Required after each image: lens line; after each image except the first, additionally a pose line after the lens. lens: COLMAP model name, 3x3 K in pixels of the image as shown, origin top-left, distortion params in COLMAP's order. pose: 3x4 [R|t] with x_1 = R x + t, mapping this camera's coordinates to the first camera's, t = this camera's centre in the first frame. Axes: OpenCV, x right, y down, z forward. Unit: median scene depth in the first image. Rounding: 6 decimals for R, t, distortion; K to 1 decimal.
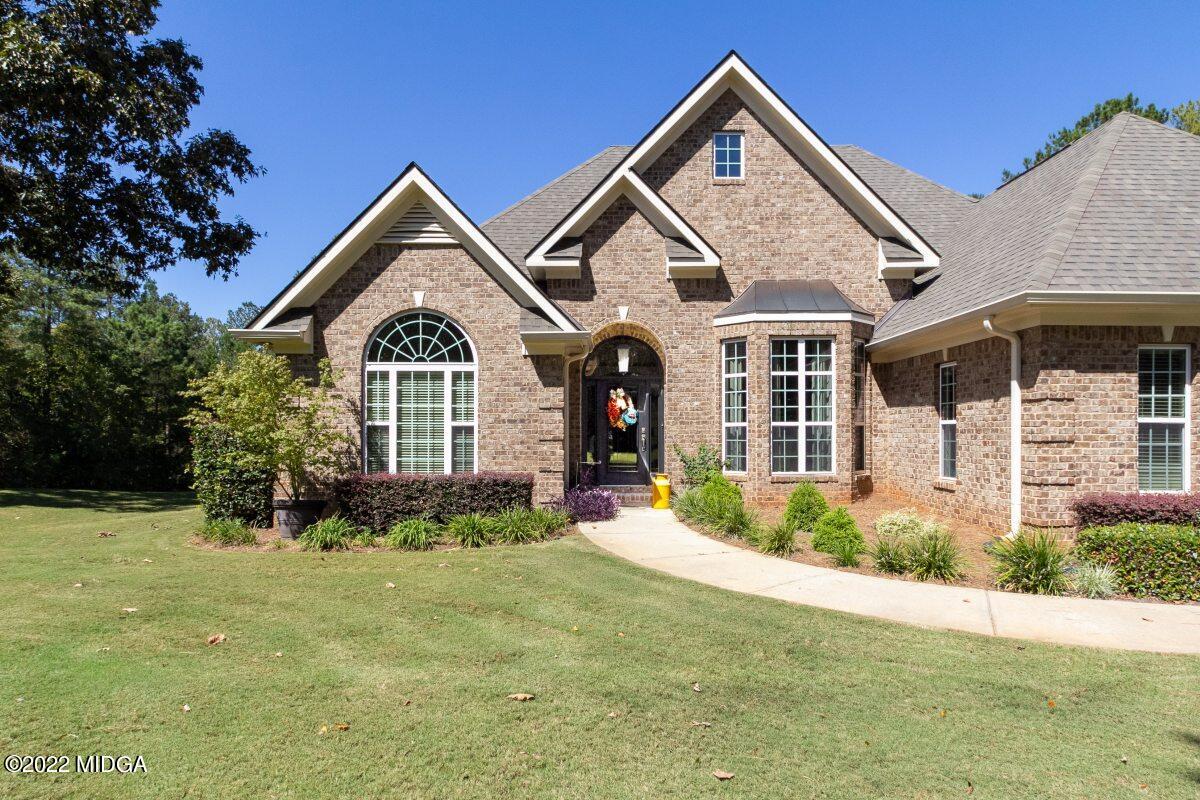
lens RADIAL K [[722.3, 0, 599.9], [0, 722.3, 433.3], [0, 0, 1]] dist [0.001038, 0.000866]
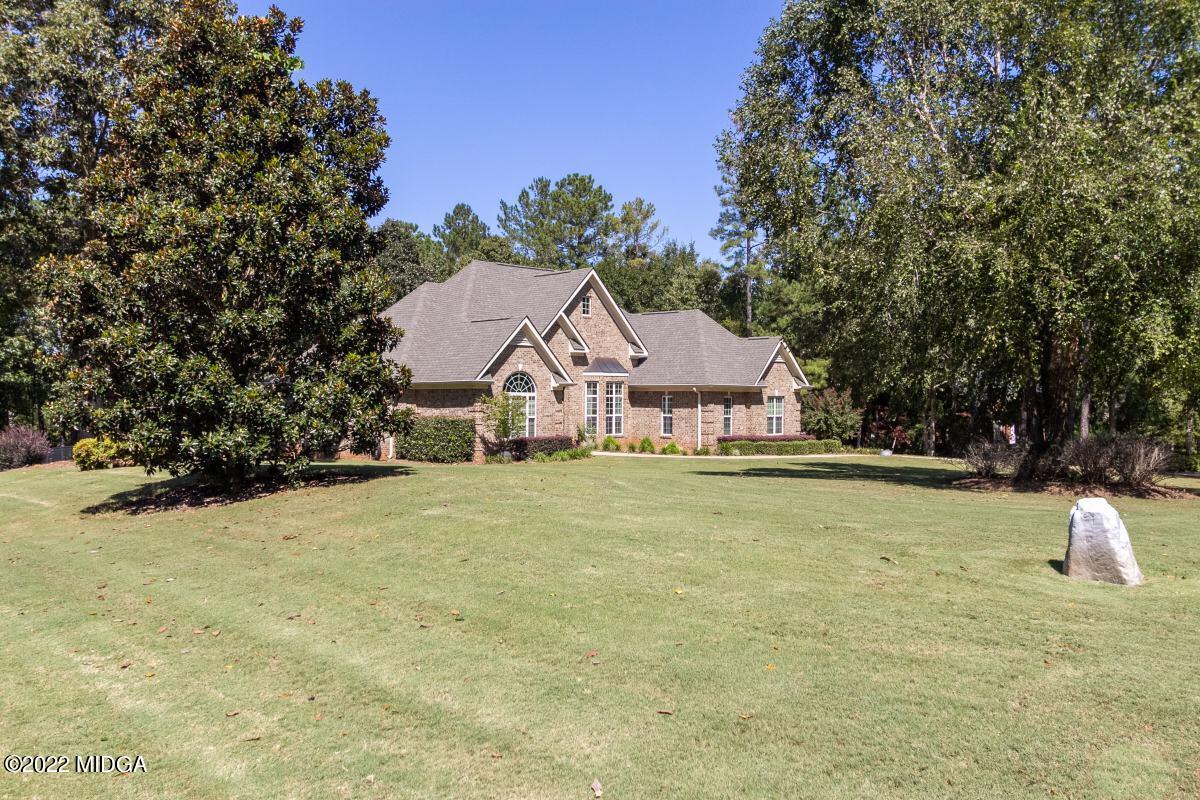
lens RADIAL K [[1005.4, 0, 600.0], [0, 1005.4, 400.0], [0, 0, 1]] dist [-0.000096, -0.000037]
pose [[0.714168, 0.004073, 0.699963, -2.405582], [-0.005020, 0.999987, -0.000698, -0.068711], [-0.699957, -0.003015, 0.714179, -1.627683]]
